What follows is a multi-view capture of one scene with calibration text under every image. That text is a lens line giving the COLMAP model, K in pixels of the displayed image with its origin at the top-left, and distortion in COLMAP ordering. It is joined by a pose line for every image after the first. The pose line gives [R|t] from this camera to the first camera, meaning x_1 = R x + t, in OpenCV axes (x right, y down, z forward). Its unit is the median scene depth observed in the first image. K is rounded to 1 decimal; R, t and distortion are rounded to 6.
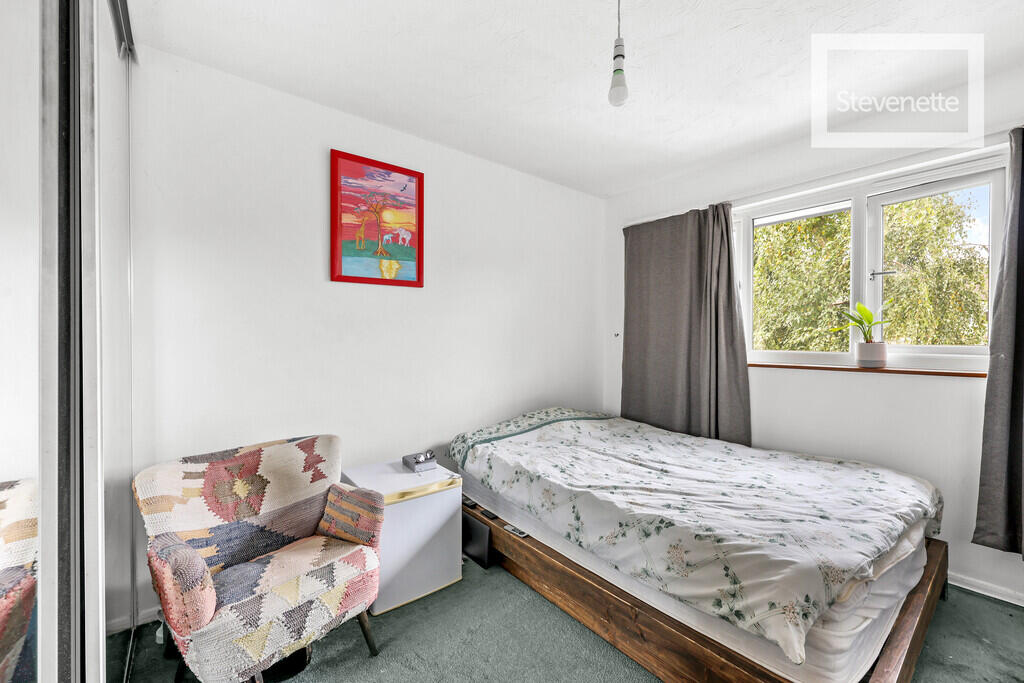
lens RADIAL K [[417.0, 0, 513.2], [0, 417.0, 334.4], [0, 0, 1]] dist [0.000473, 0.000127]
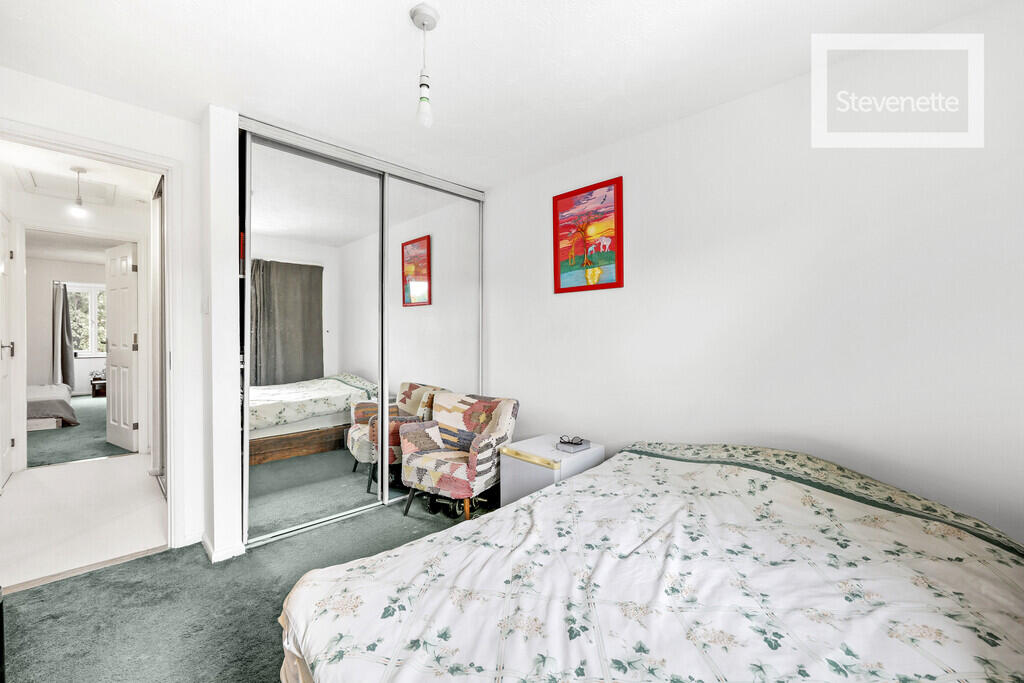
lens RADIAL K [[417.0, 0, 513.2], [0, 417.0, 334.4], [0, 0, 1]] dist [0.000473, 0.000127]
pose [[0.103244, 0.000183, -0.994656, 0.827871], [0.000942, 1.000000, 0.000281, 0.003657], [0.994656, -0.000966, 0.103243, 0.667480]]
